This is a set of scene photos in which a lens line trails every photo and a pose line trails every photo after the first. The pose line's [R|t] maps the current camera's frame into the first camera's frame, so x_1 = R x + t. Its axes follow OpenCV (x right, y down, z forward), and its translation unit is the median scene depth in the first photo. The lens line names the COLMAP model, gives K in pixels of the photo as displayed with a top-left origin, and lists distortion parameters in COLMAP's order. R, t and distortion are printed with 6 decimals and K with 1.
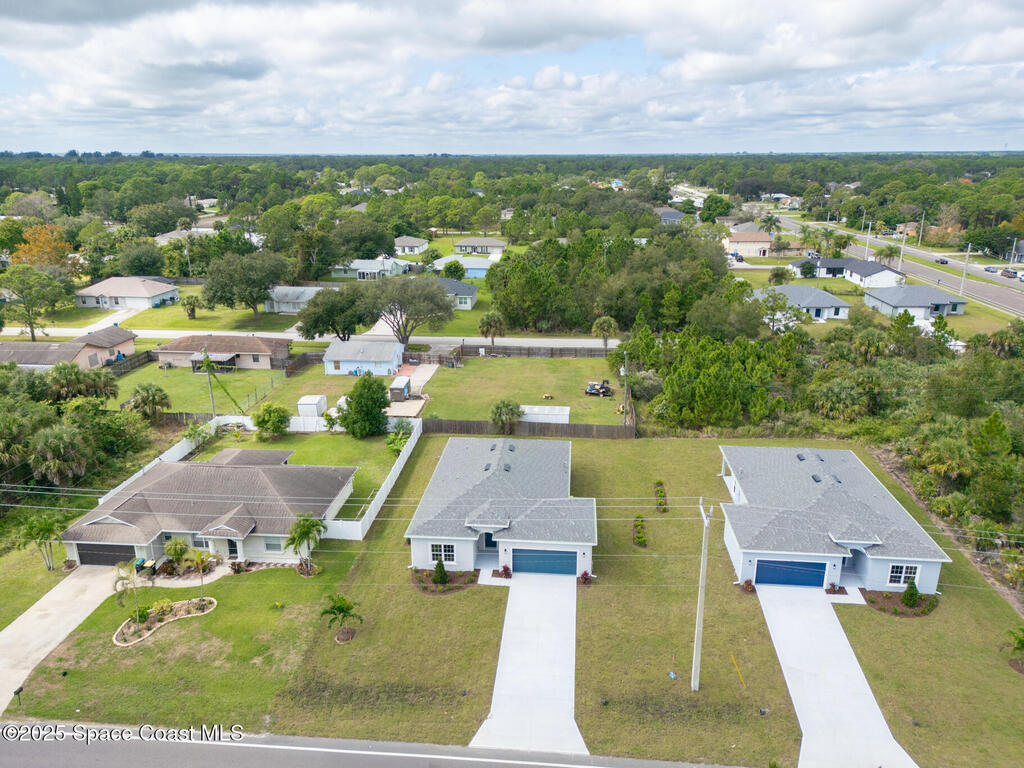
lens RADIAL K [[724.4, 0, 512.0], [0, 724.4, 384.0], [0, 0, 1]] dist [0.084856, -0.092937]
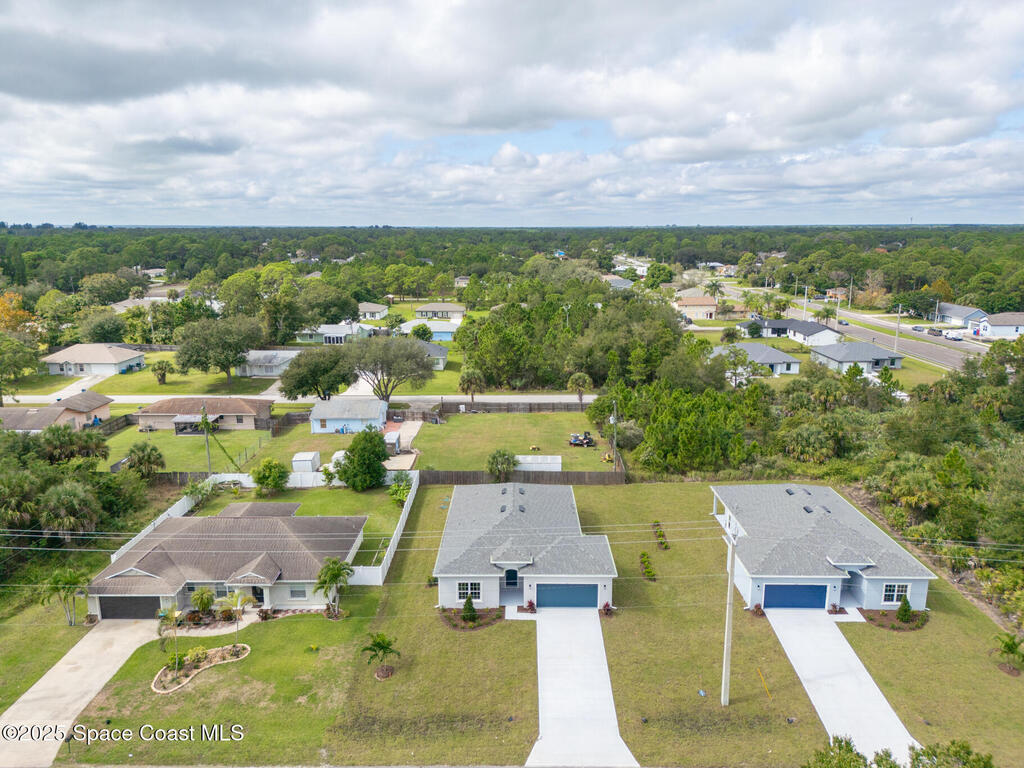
lens RADIAL K [[724.4, 0, 512.0], [0, 724.4, 384.0], [0, 0, 1]] dist [0.084856, -0.092937]
pose [[0.996686, -0.016400, 0.079675, -0.073365], [0.023647, 0.995581, -0.090880, 0.022189], [-0.077832, 0.092462, 0.992670, -0.043140]]
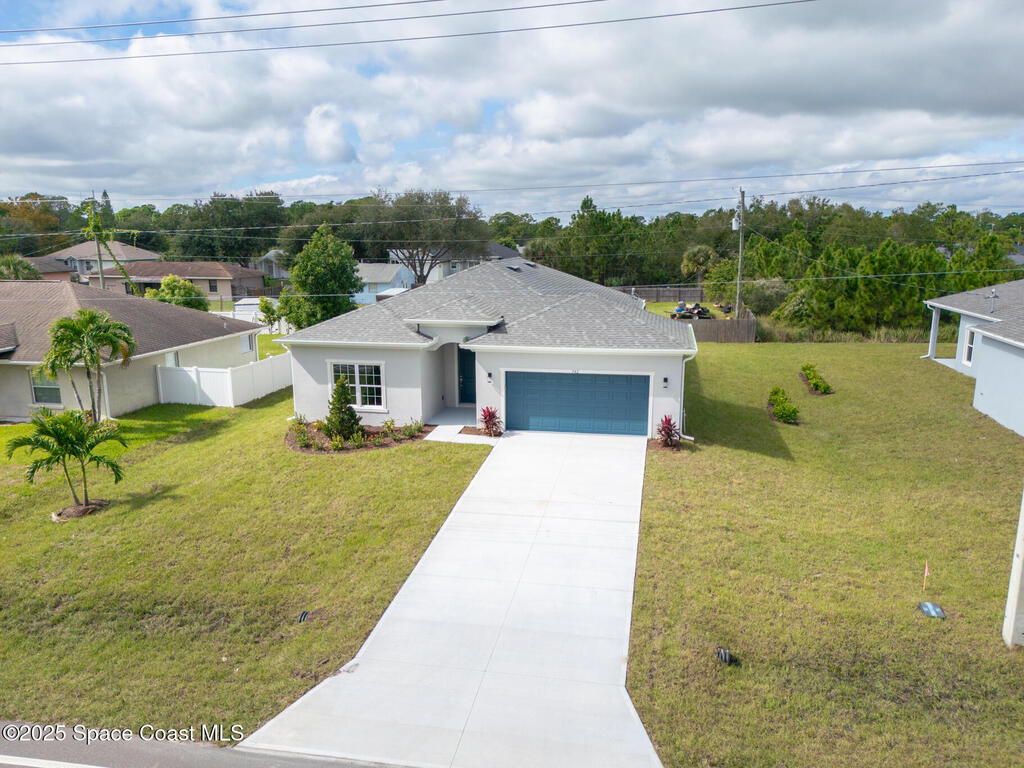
lens RADIAL K [[781.6, 0, 516.8], [0, 781.6, 384.9], [0, 0, 1]] dist [0.078883, -0.079586]
pose [[0.995494, 0.019959, -0.092698, 0.034246], [-0.030671, 0.992820, -0.115615, 0.187563], [0.089725, 0.117937, 0.988959, 0.336118]]
